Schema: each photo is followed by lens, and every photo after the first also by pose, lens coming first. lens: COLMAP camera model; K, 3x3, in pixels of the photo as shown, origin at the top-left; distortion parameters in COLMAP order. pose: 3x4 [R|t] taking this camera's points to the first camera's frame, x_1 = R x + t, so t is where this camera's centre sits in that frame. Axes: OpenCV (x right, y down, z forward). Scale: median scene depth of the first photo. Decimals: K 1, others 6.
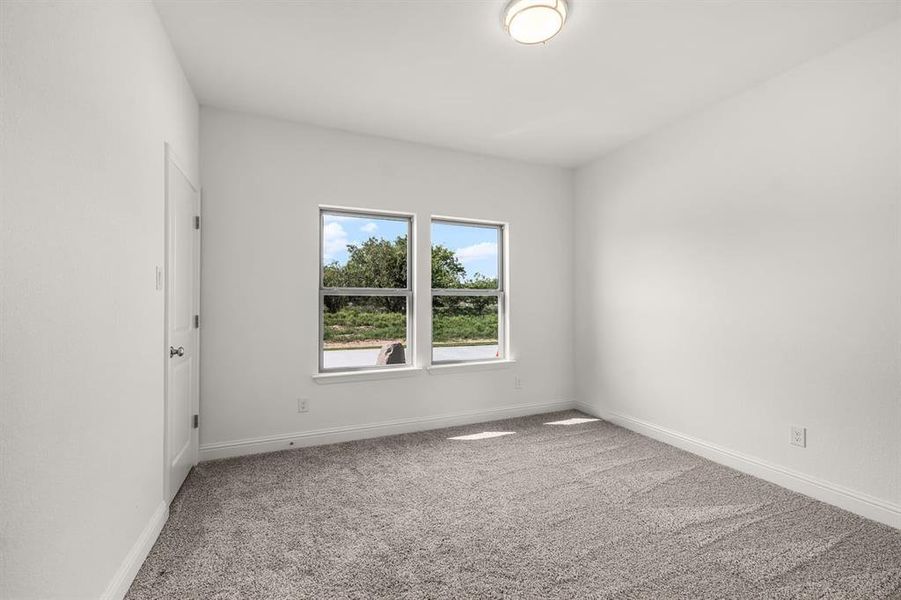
lens RADIAL K [[409.3, 0, 450.5], [0, 409.3, 300.0], [0, 0, 1]] dist [0.002741, 0.000173]
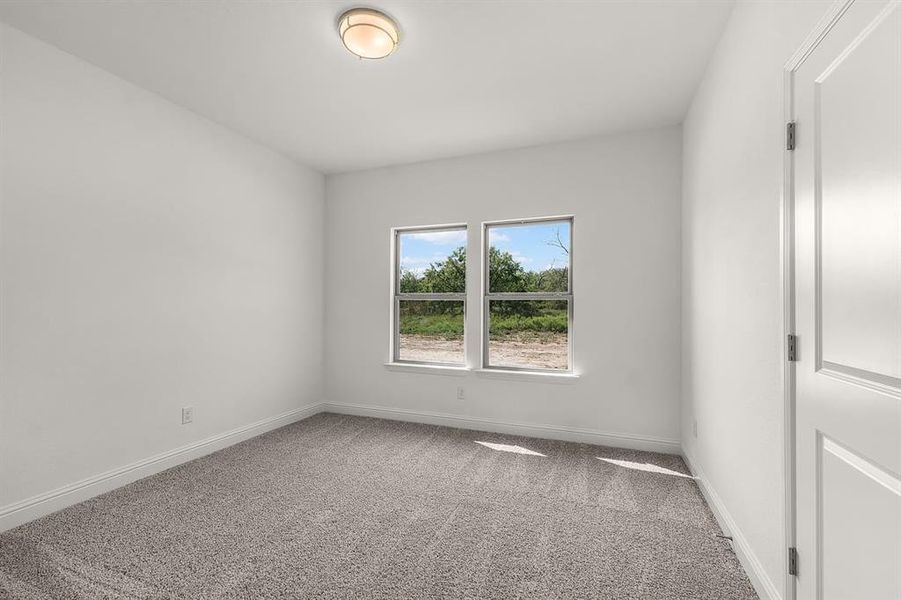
lens RADIAL K [[383.1, 0, 451.8], [0, 383.1, 299.7], [0, 0, 1]] dist [0.004370, 0.000609]
pose [[0.703316, -0.008607, -0.710825, 0.585401], [-0.000388, 0.999922, -0.012491, 0.002005], [0.710877, 0.009061, 0.703258, 0.275495]]
